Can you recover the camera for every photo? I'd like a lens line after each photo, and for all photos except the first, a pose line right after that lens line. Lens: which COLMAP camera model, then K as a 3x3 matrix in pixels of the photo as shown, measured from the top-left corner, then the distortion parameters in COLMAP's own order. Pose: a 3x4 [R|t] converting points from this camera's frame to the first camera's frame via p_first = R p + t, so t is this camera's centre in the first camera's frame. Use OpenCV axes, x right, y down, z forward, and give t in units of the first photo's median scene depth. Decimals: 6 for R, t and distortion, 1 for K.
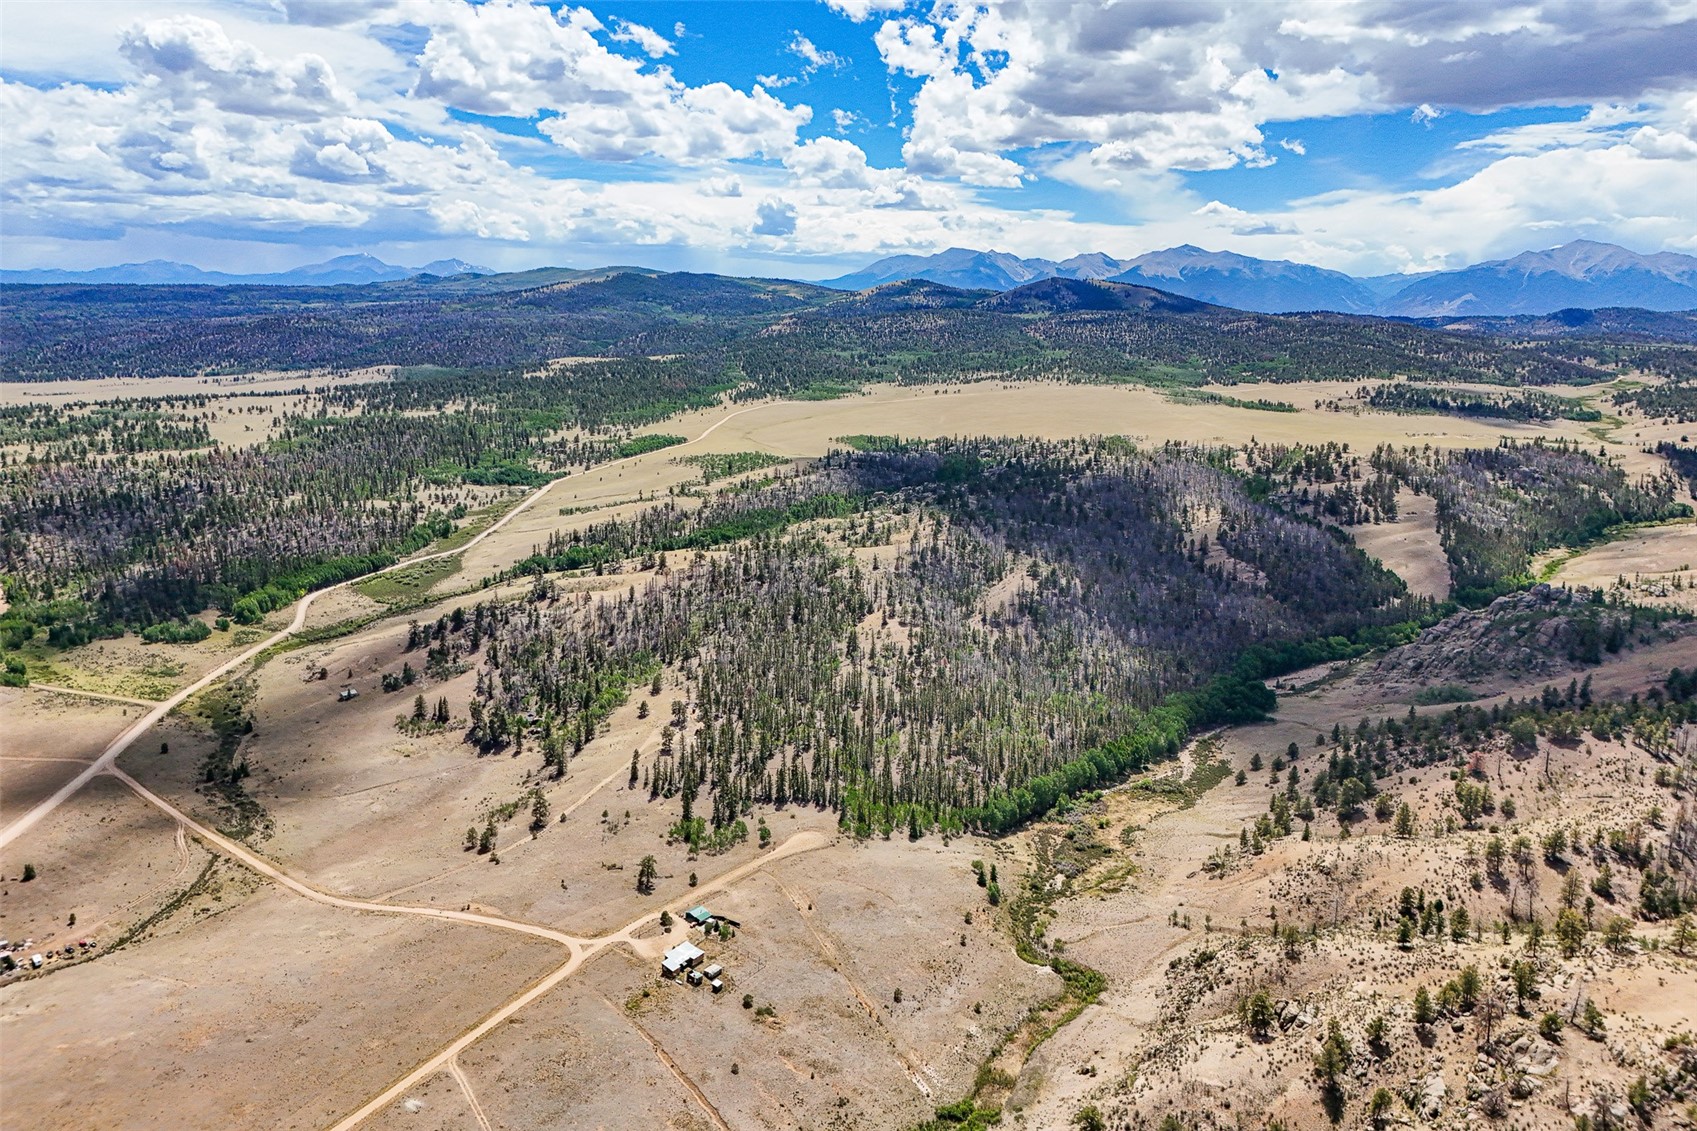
lens RADIAL K [[1265.3, 0, 866.7], [0, 1265.3, 617.2], [0, 0, 1]] dist [0.082570, -0.061671]
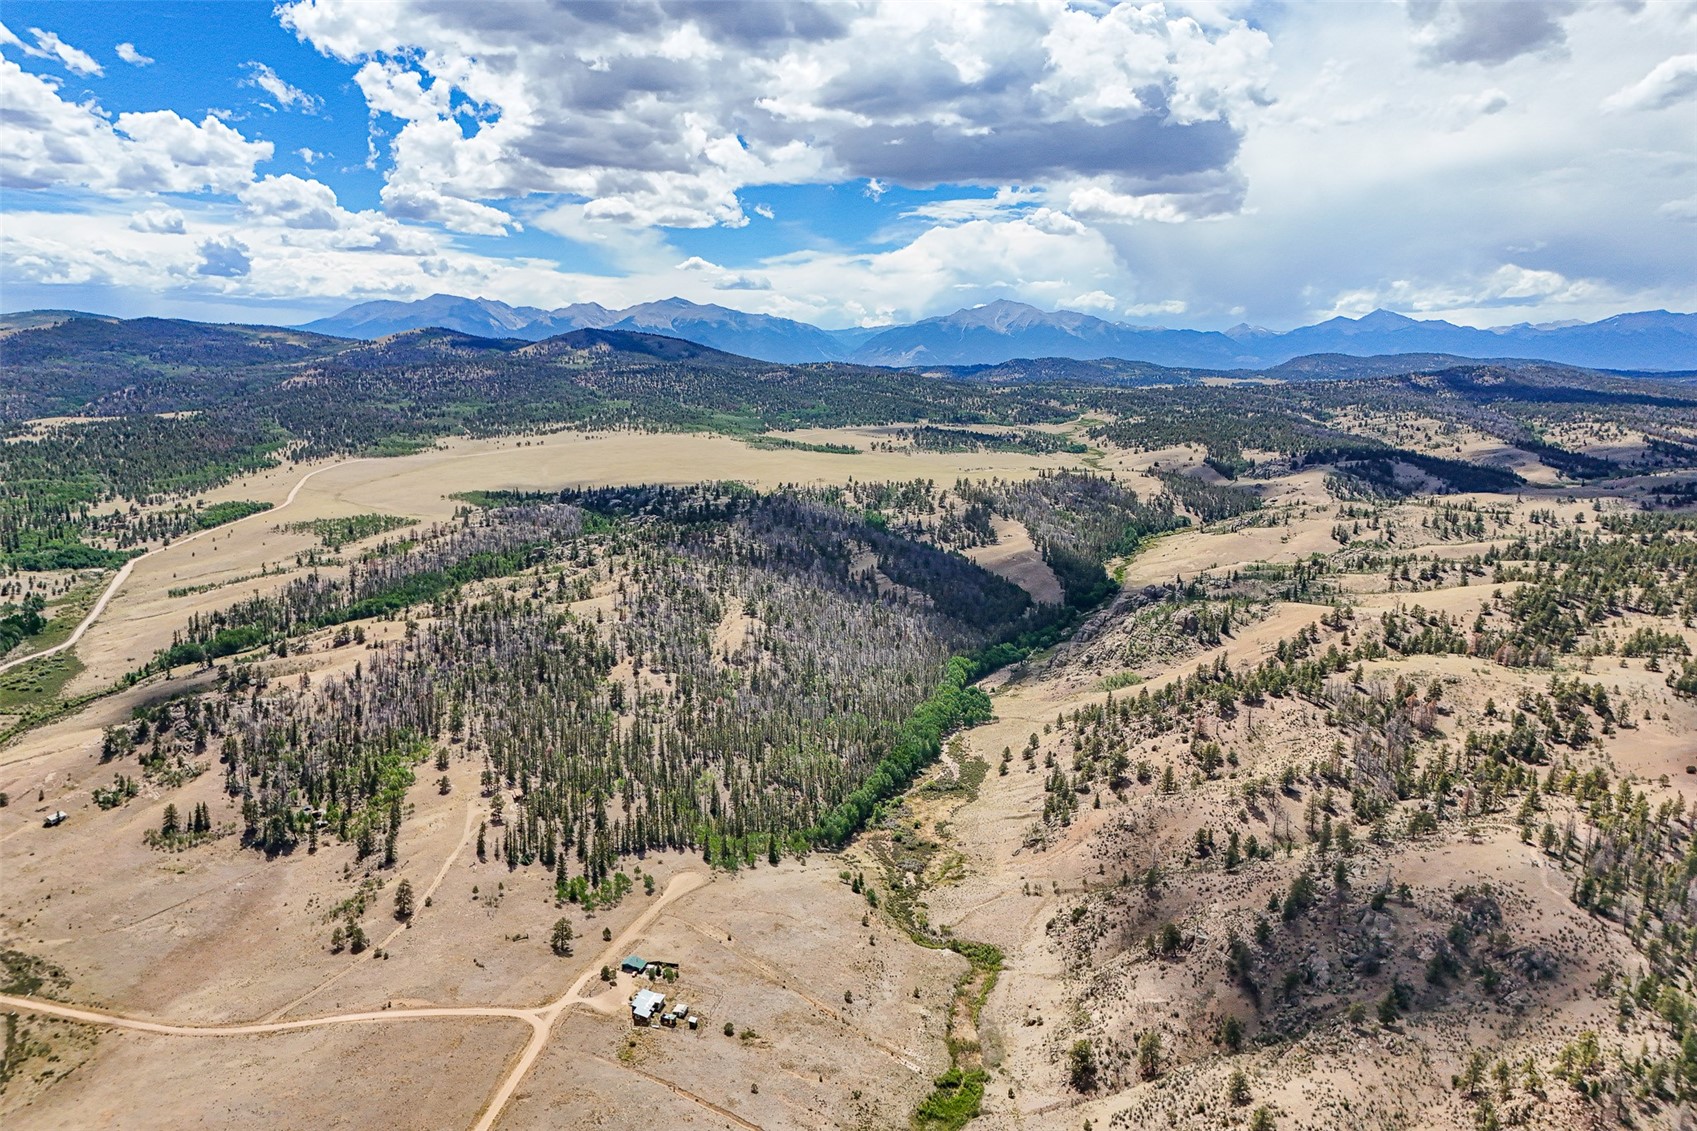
lens RADIAL K [[1265.3, 0, 876.2], [0, 1265.3, 595.3], [0, 0, 1]] dist [0.082570, -0.061671]
pose [[0.918970, -0.081343, 0.385847, -0.193005], [0.101057, 0.994396, -0.031051, -0.005494], [-0.381159, 0.067527, 0.922040, -0.023114]]
